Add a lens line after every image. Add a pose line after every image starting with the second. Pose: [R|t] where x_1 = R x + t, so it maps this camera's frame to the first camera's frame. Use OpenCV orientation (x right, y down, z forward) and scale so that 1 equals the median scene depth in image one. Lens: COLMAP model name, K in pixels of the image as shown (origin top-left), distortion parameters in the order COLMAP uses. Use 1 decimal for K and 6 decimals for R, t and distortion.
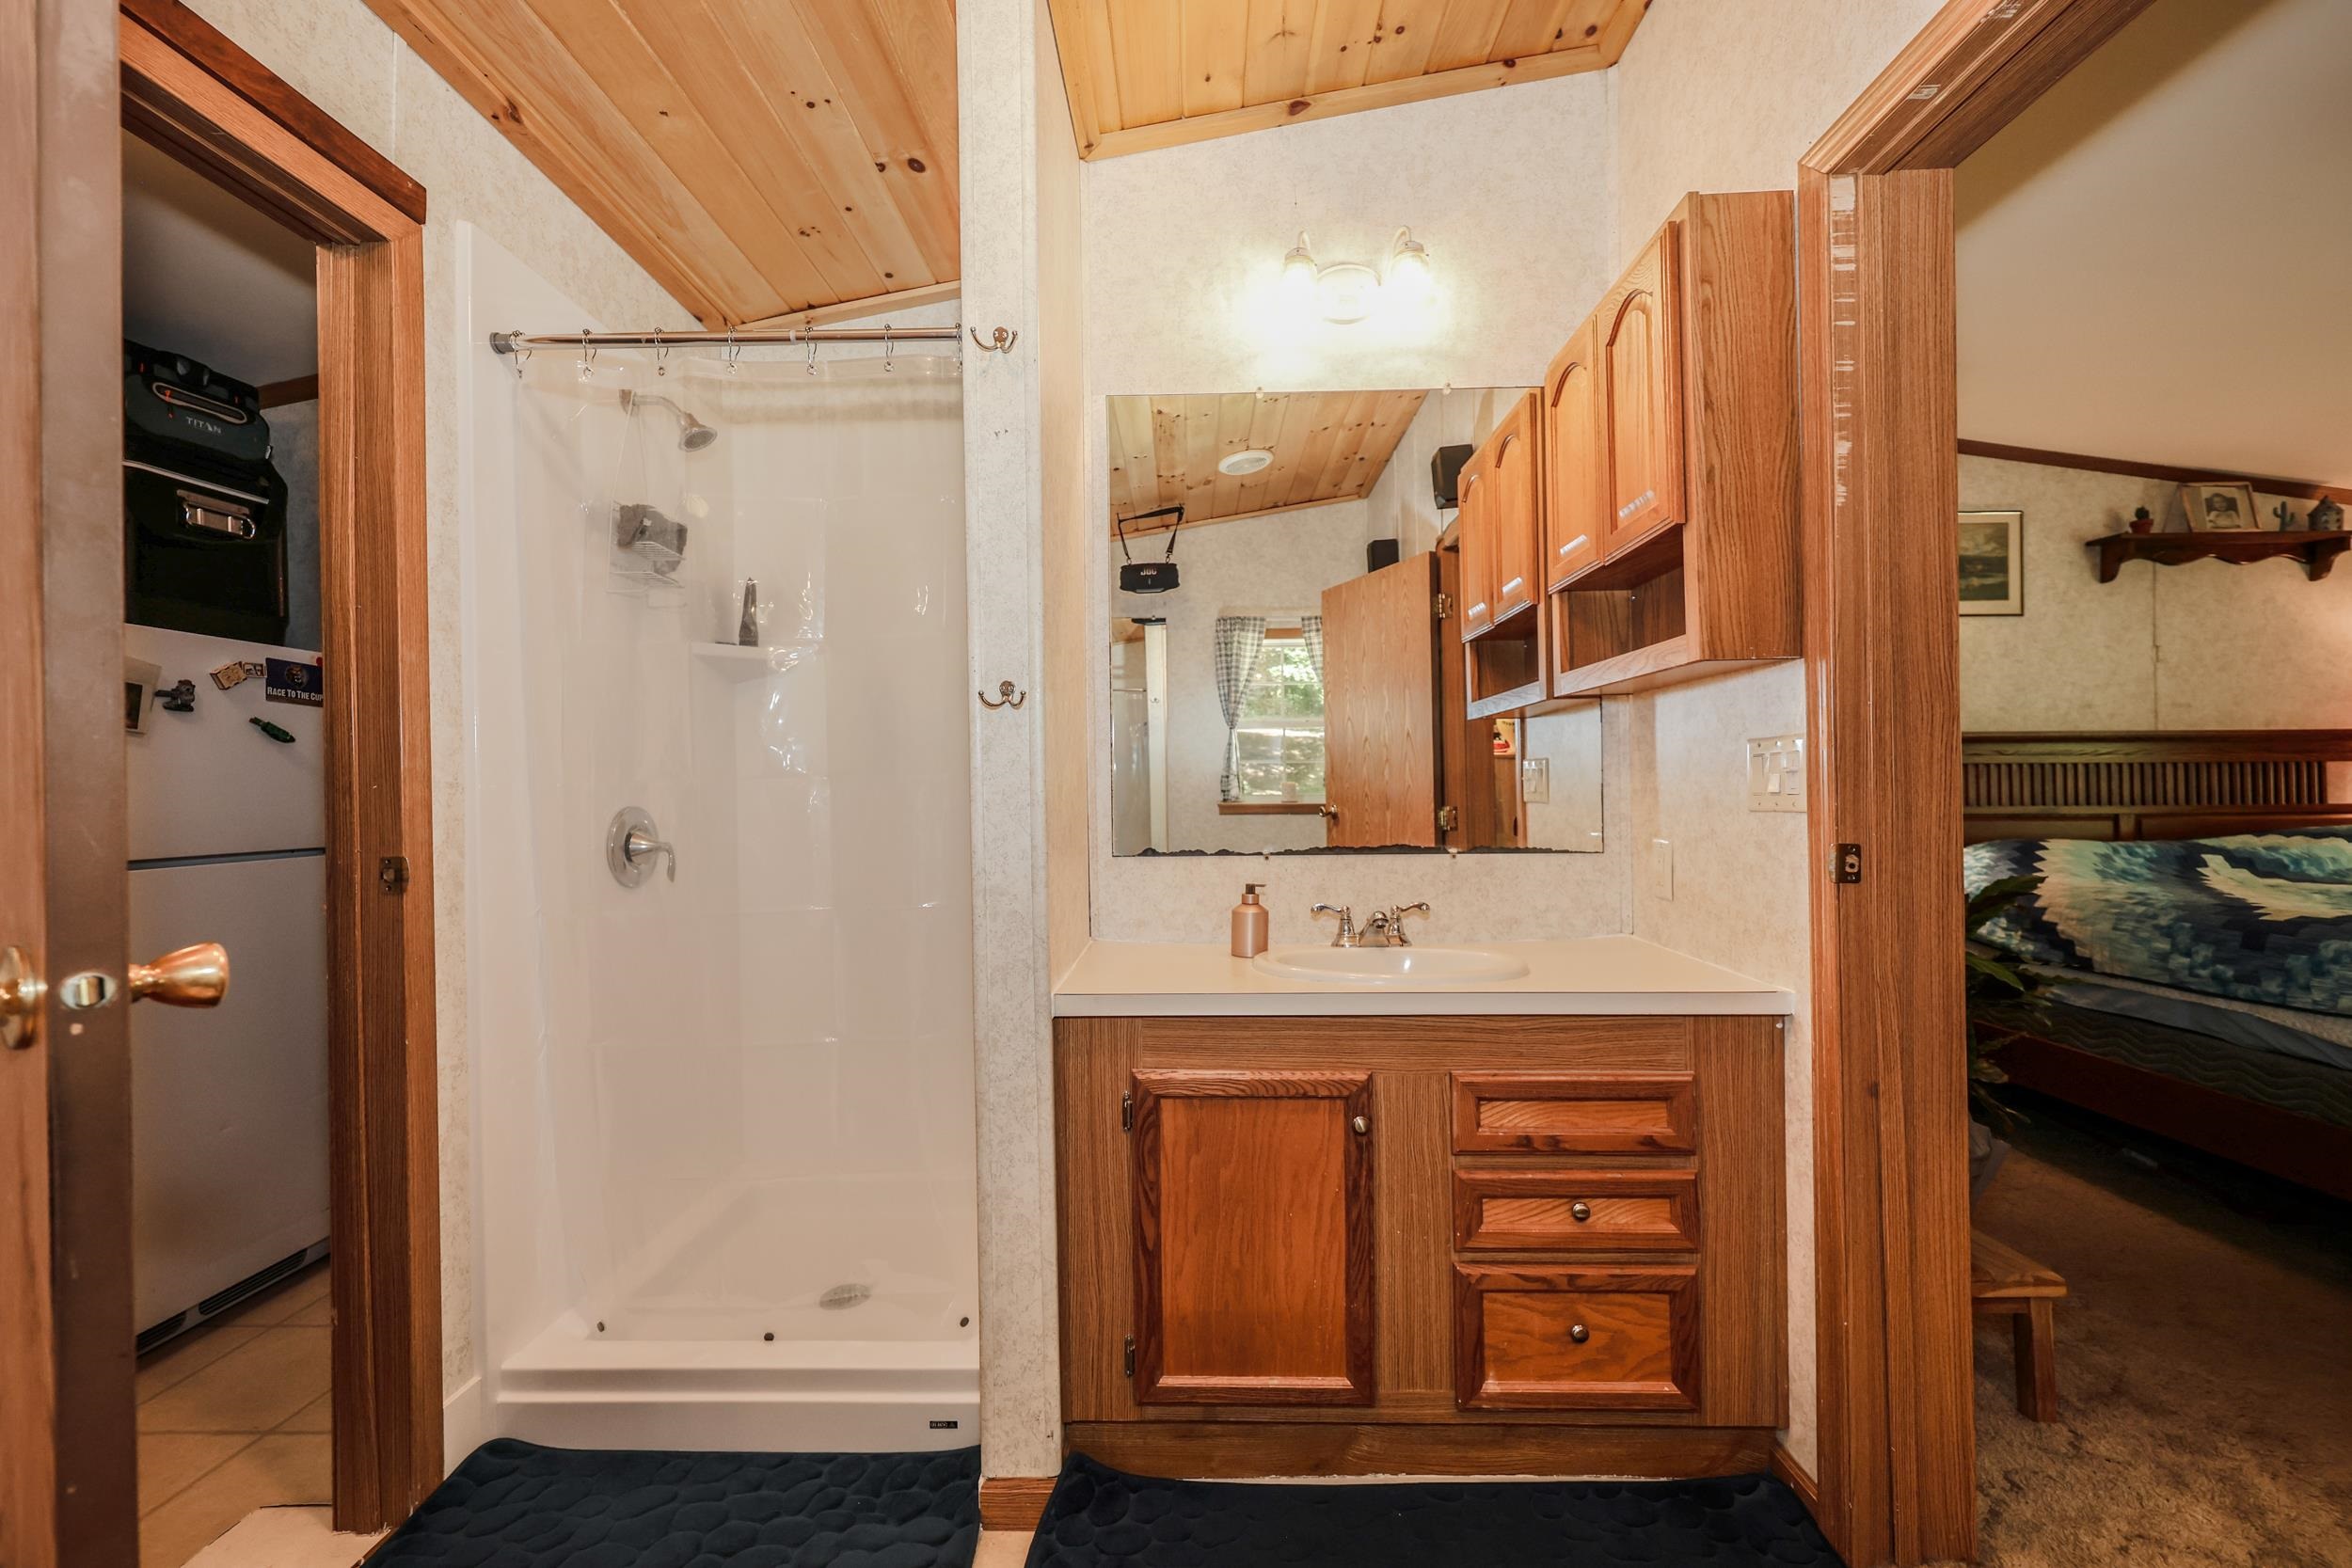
lens RADIAL K [[945.0, 0, 1176.0], [0, 945.0, 784.0], [0, 0, 1]] dist [0.002092, 0.000670]
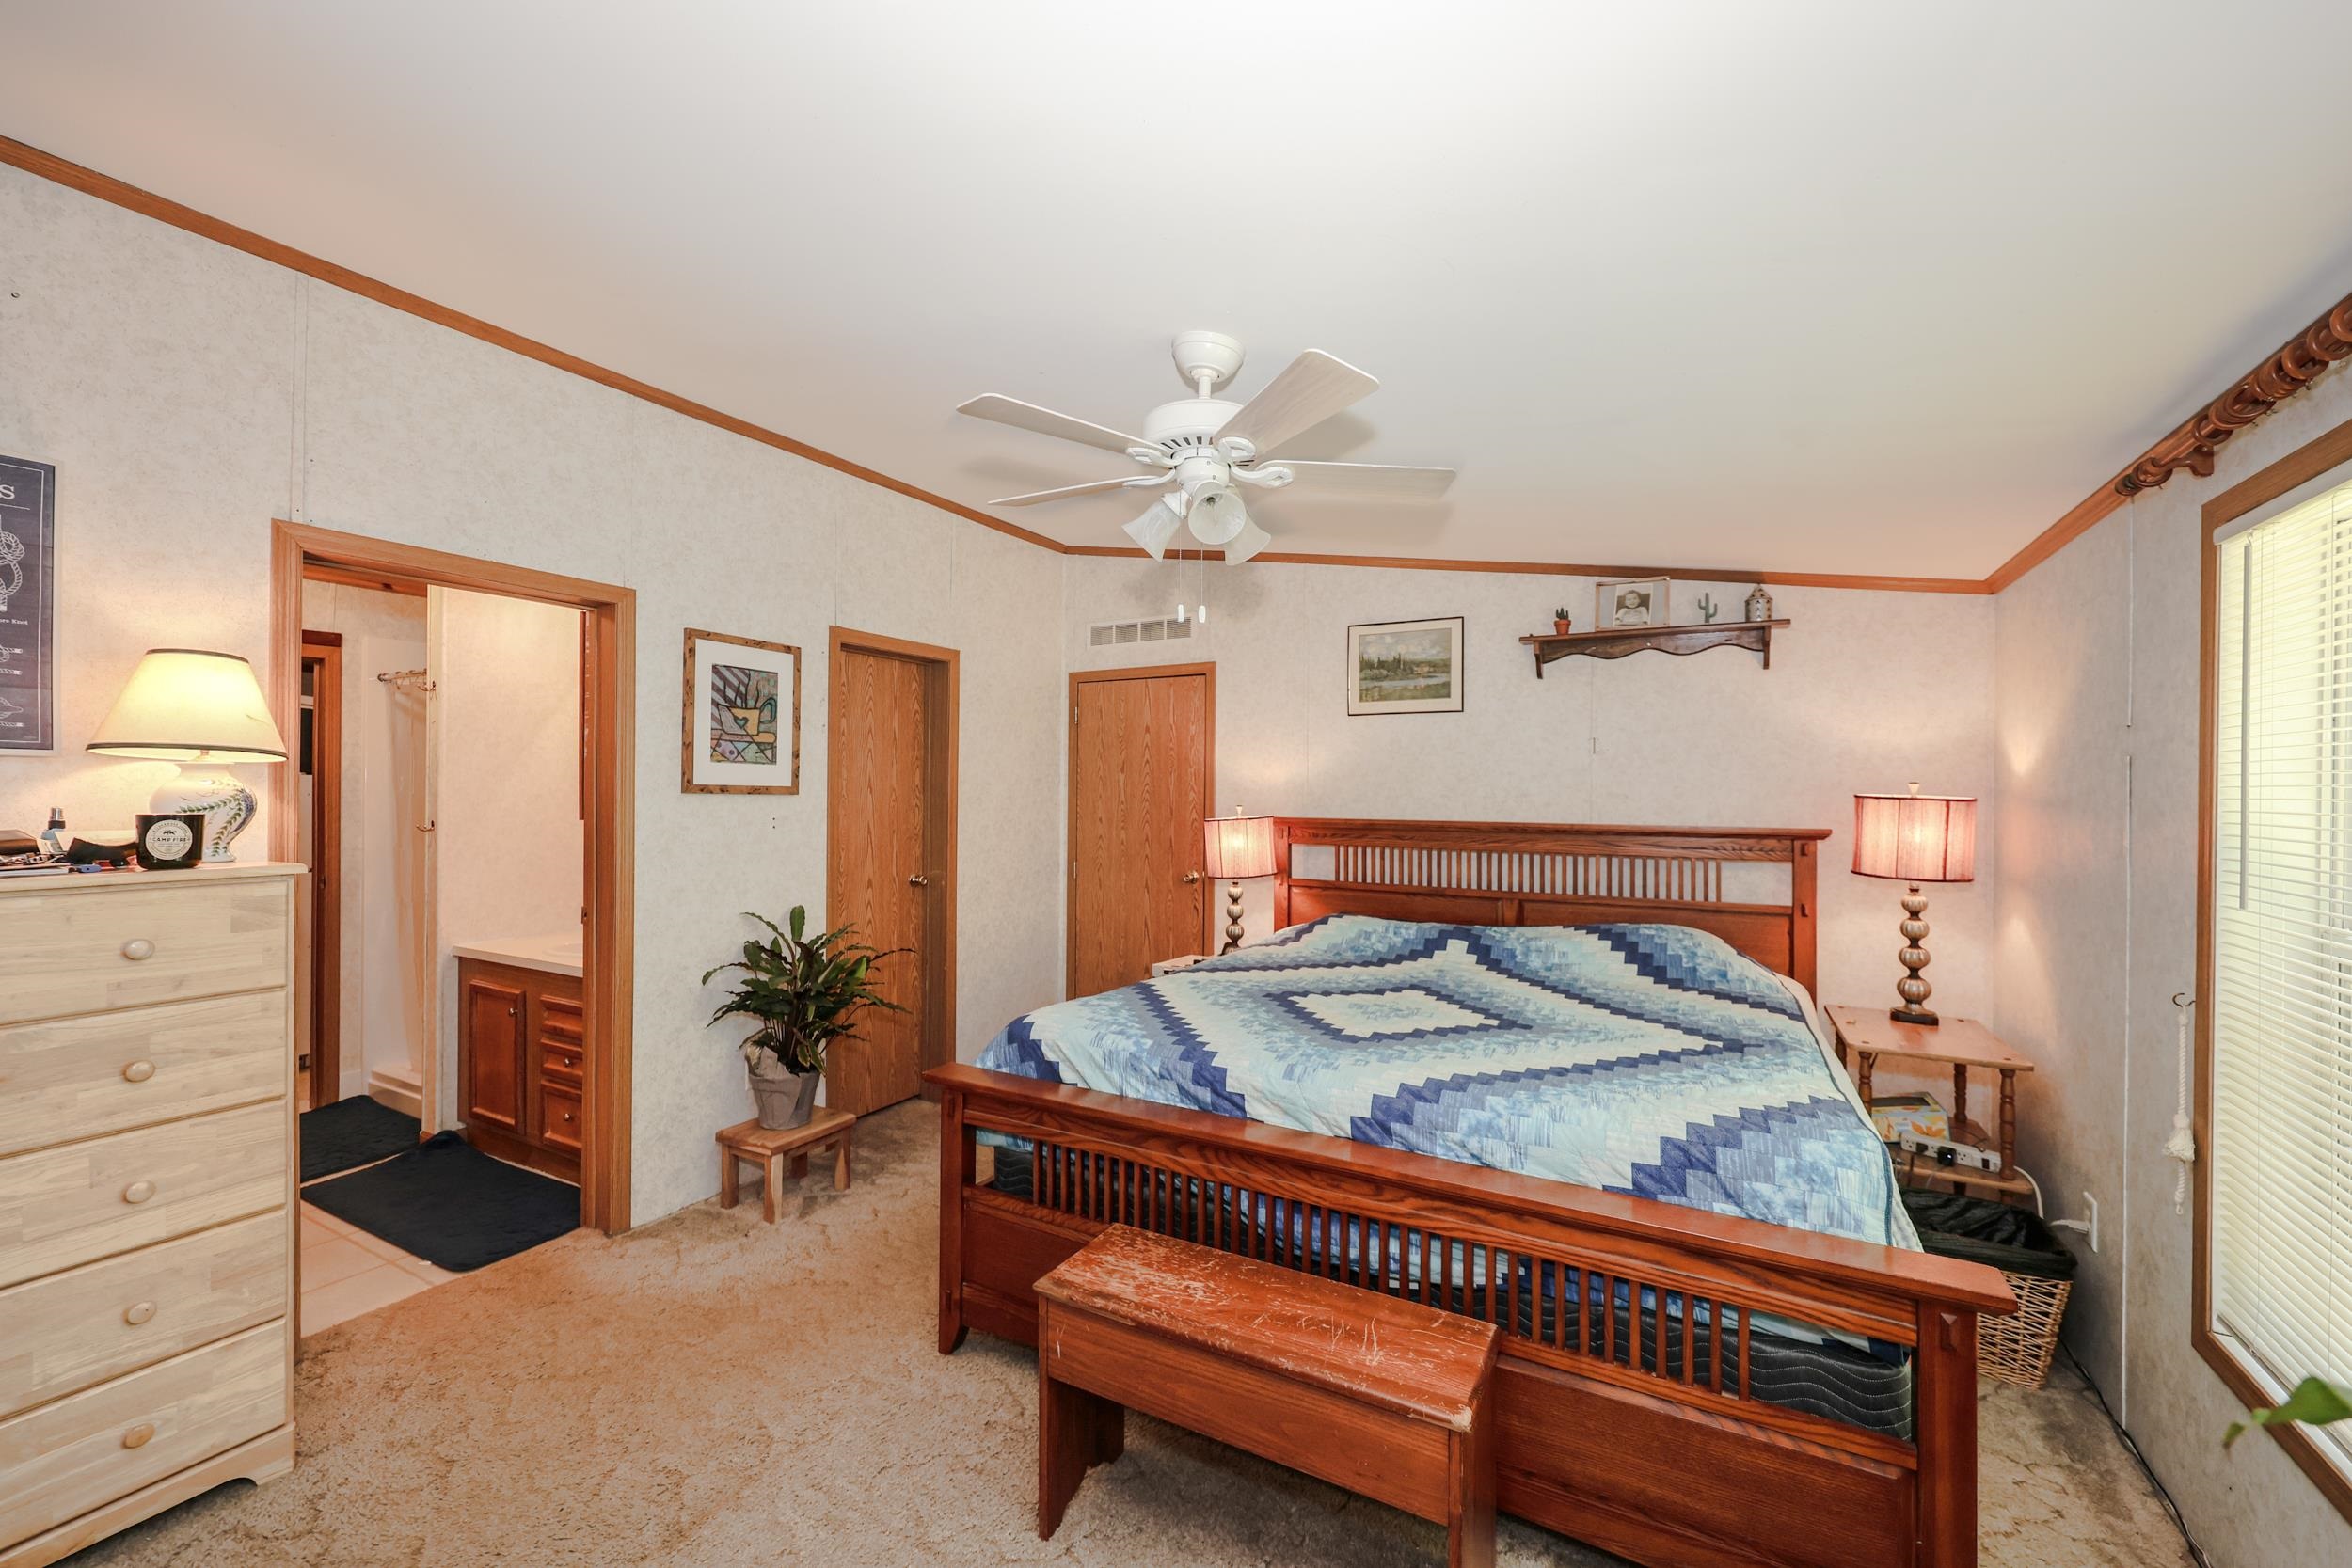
lens RADIAL K [[947.8, 0, 1172.5], [0, 947.8, 780.3], [0, 0, 1]] dist [-0.006354, 0.000159]
pose [[0.885129, 0.006958, -0.465294, 1.120494], [-0.010918, 0.999923, -0.005816, -0.089209], [0.465218, 0.010228, 0.885137, -0.130338]]
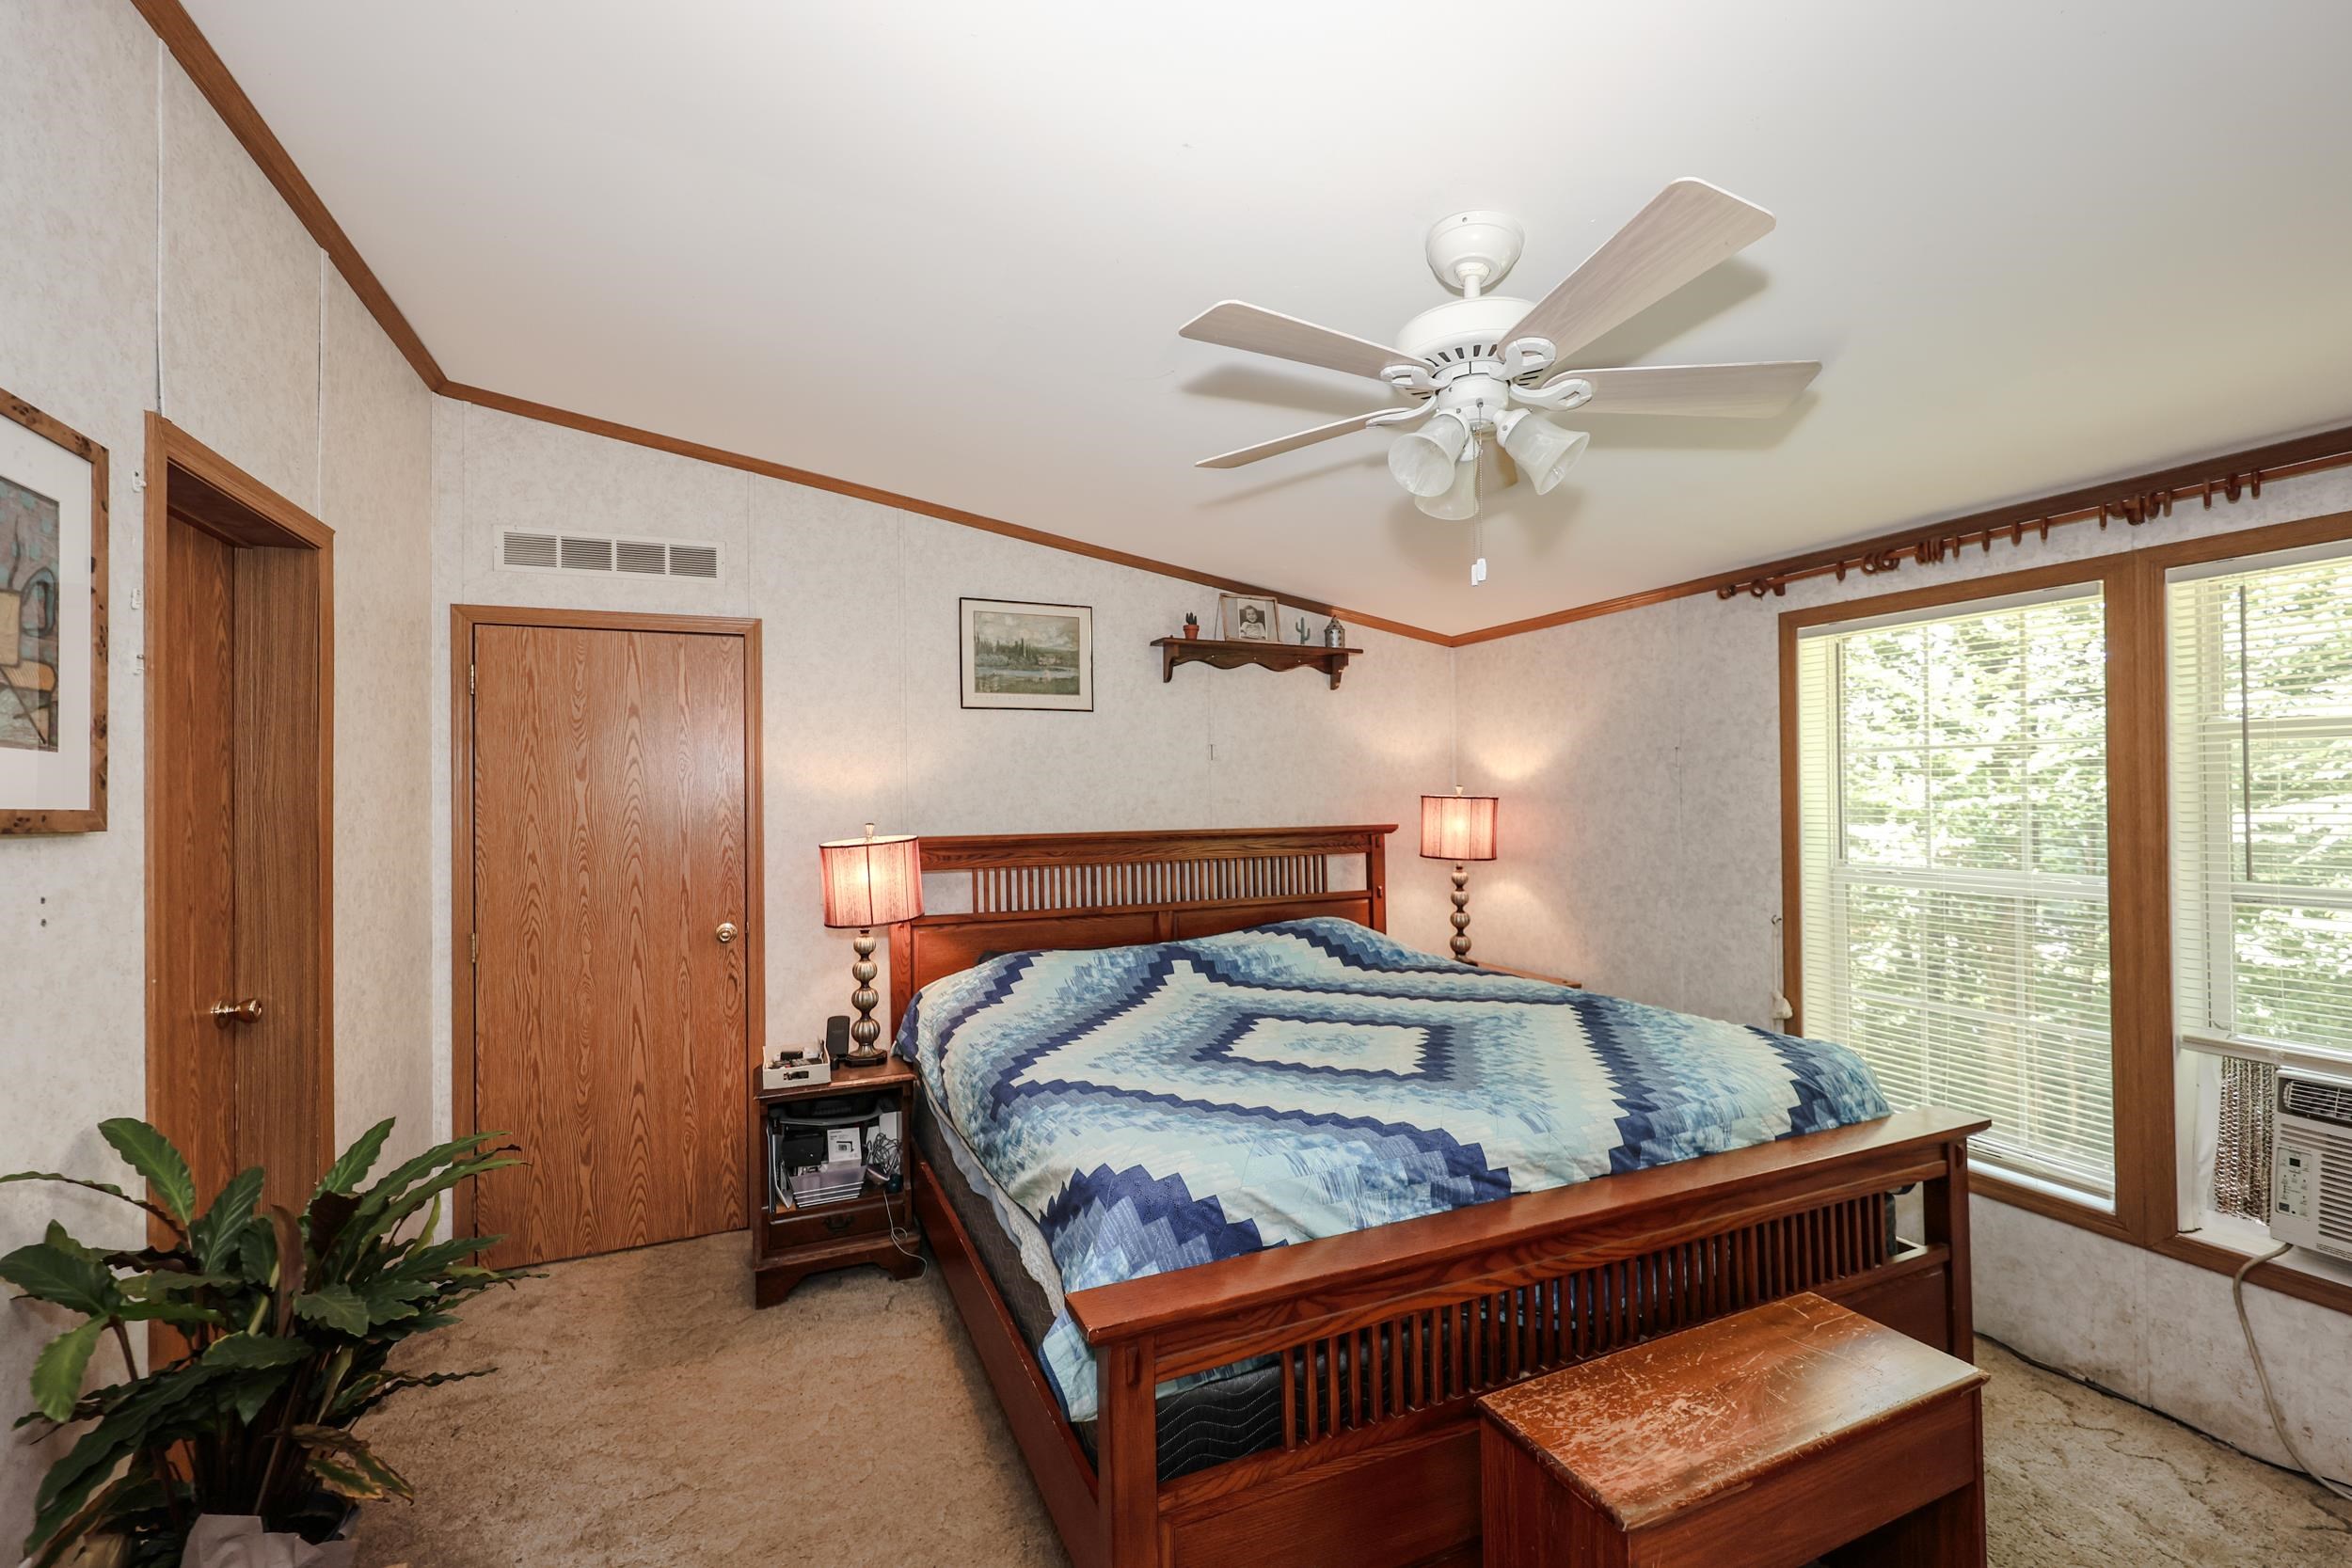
lens RADIAL K [[989.3, 0, 1176.0], [0, 989.3, 784.0], [0, 0, 1]] dist [0.004150, 0.000052]
pose [[0.905505, 0.000986, 0.424335, 0.537430], [0.005871, 0.999872, -0.014852, -0.086563], [-0.424295, 0.015940, 0.905384, 0.020825]]
